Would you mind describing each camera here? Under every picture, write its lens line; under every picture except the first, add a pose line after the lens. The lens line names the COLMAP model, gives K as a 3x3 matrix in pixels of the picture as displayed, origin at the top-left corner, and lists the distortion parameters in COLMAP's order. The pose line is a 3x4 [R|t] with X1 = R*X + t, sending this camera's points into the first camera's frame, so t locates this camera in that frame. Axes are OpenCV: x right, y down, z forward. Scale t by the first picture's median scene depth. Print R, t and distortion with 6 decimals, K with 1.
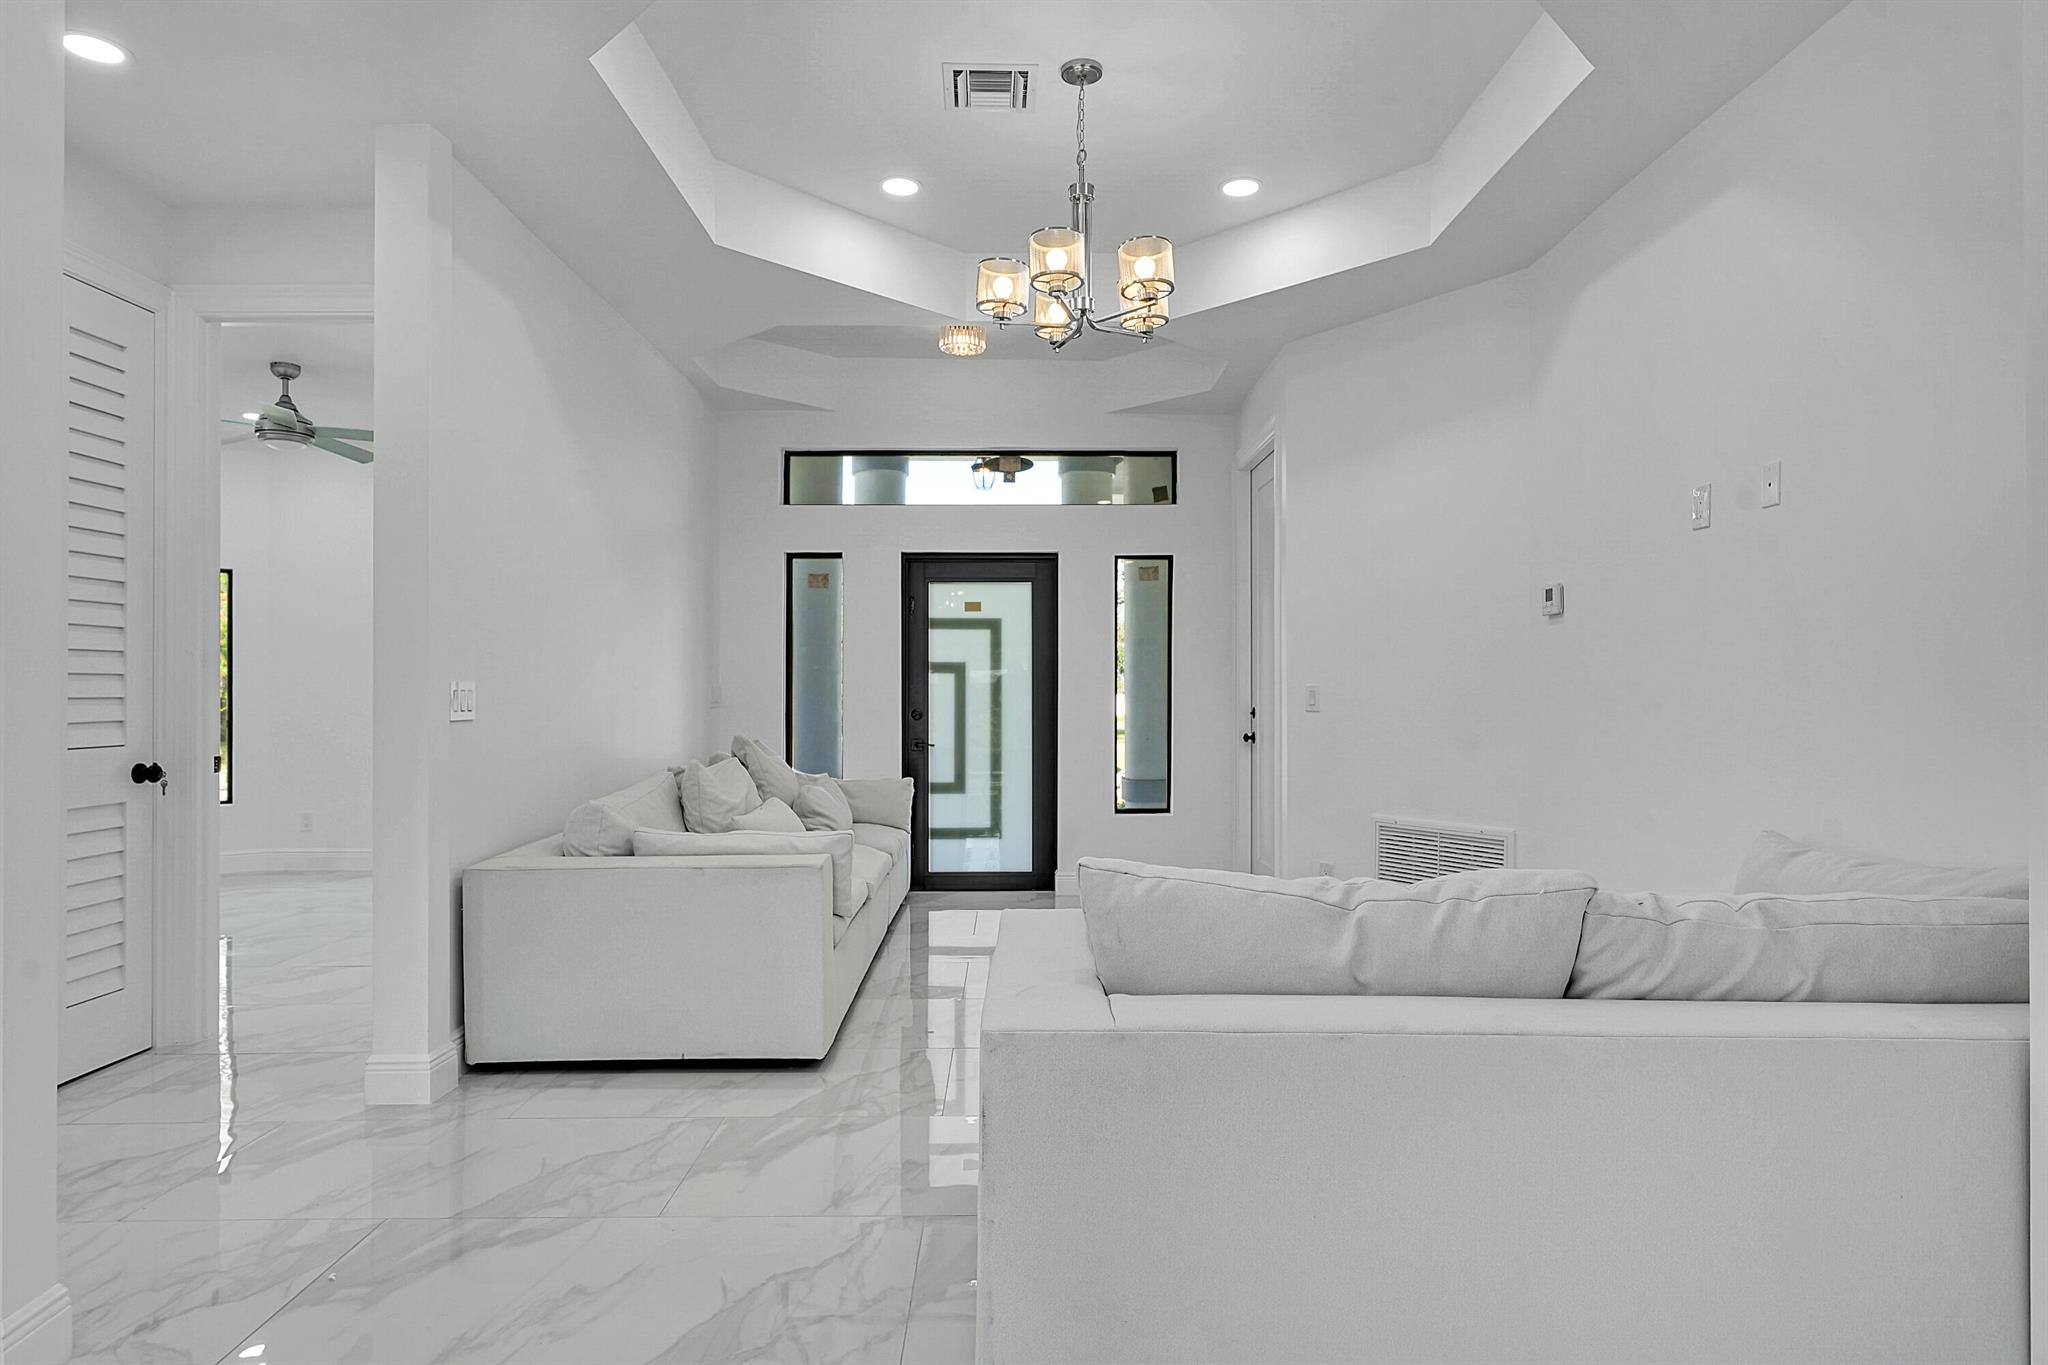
lens RADIAL K [[1166.3, 0, 1025.6], [0, 1166.3, 690.5], [0, 0, 1]] dist [0.001356, -0.000187]
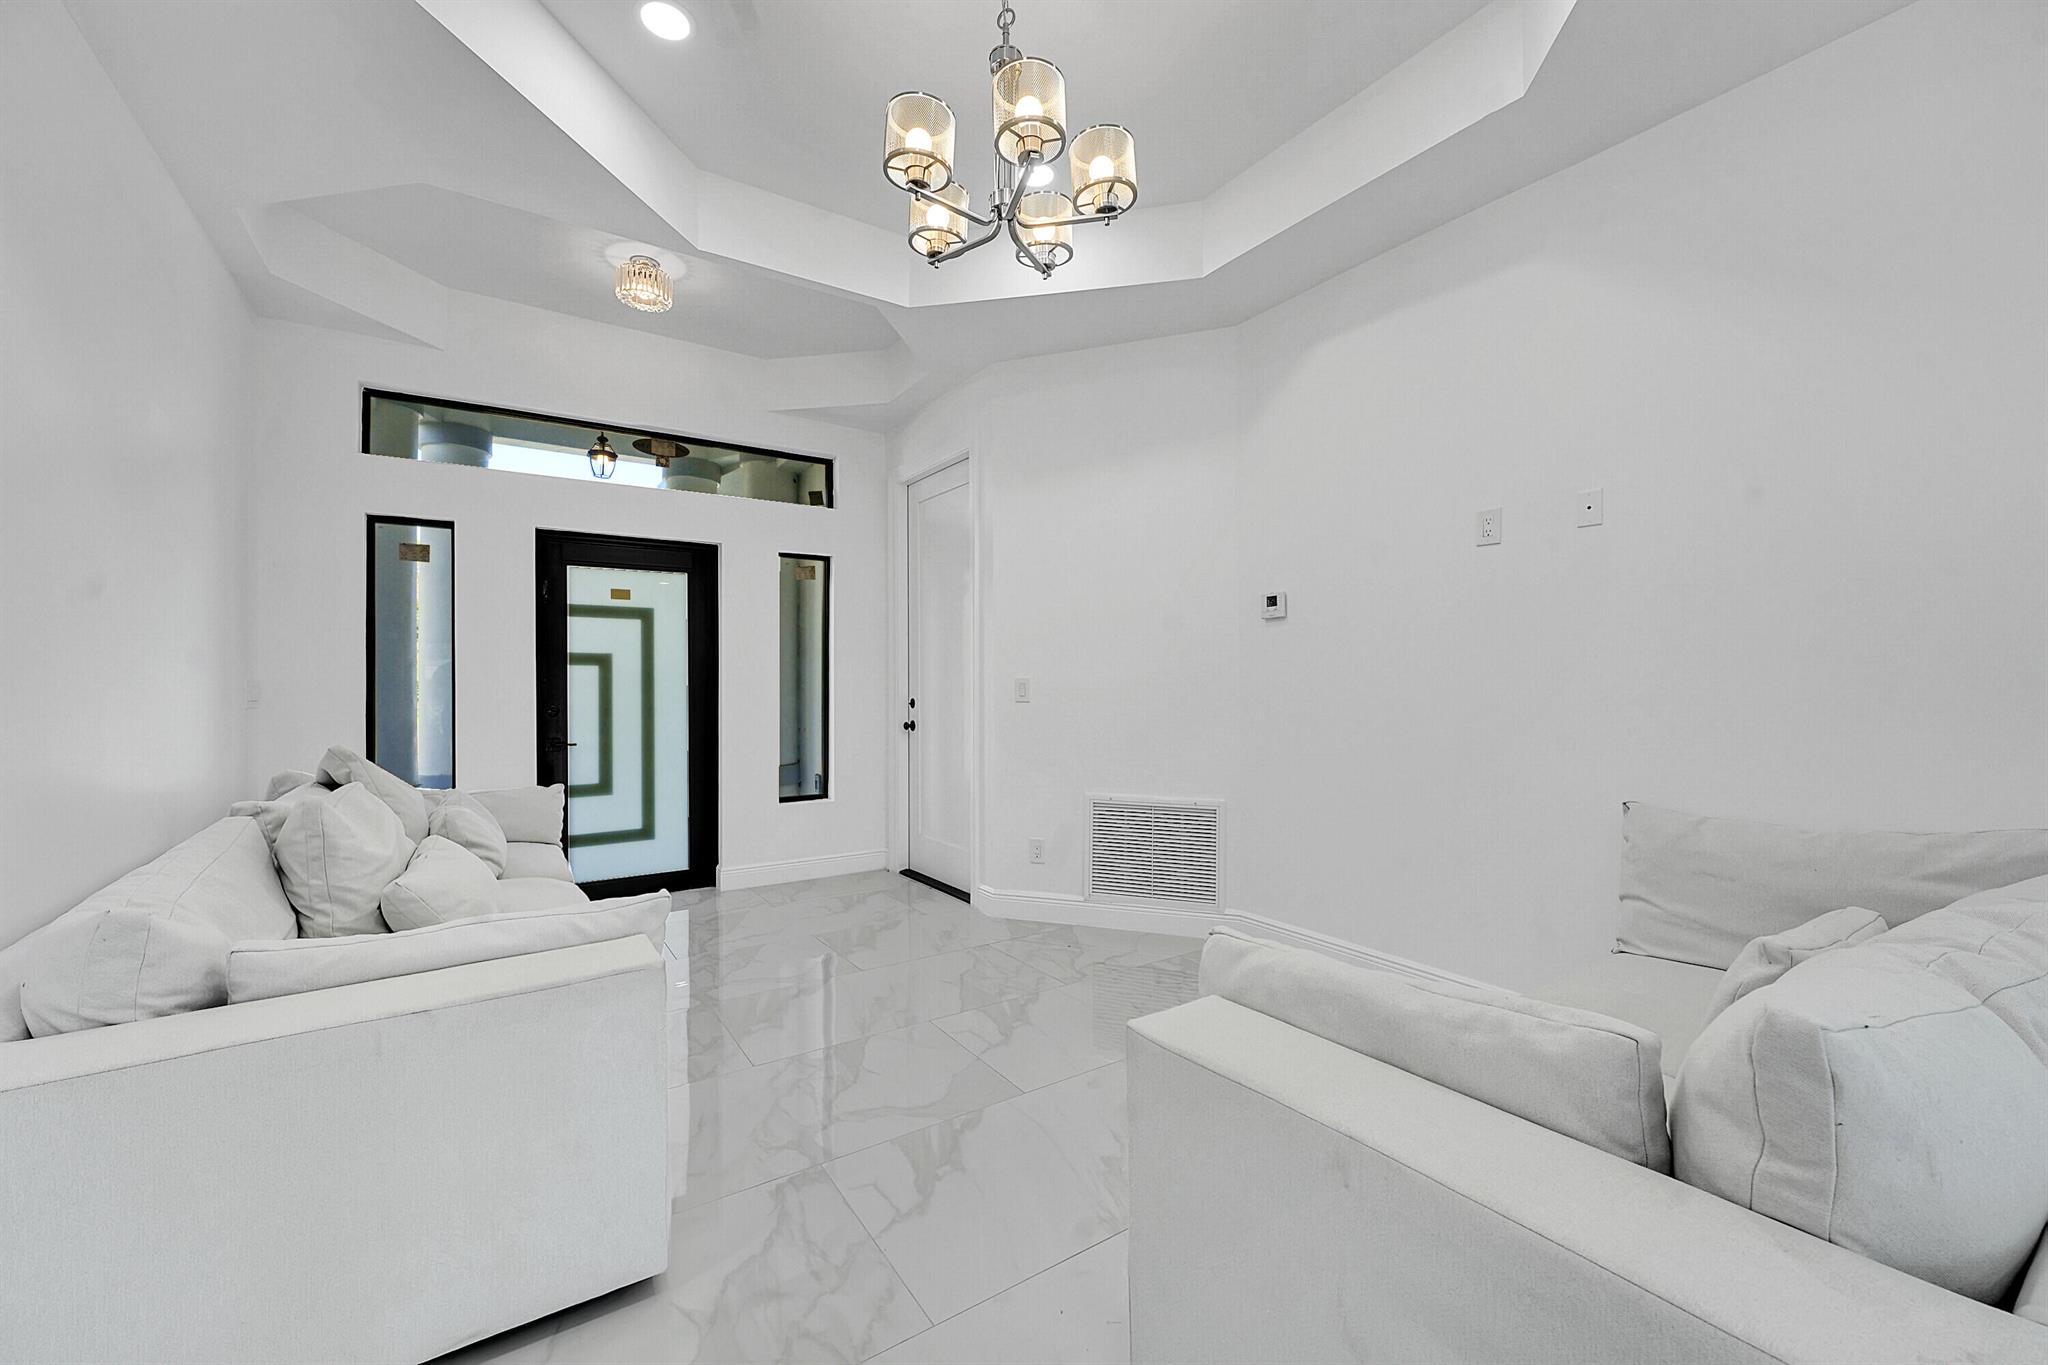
lens RADIAL K [[812.8, 0, 1029.0], [0, 812.8, 684.5], [0, 0, 1]] dist [-0.001702, -0.000167]
pose [[0.835118, -0.003628, 0.550059, -0.130980], [0.002964, 0.999993, 0.002095, -0.000012], [-0.550062, -0.000119, 0.835123, 0.276460]]
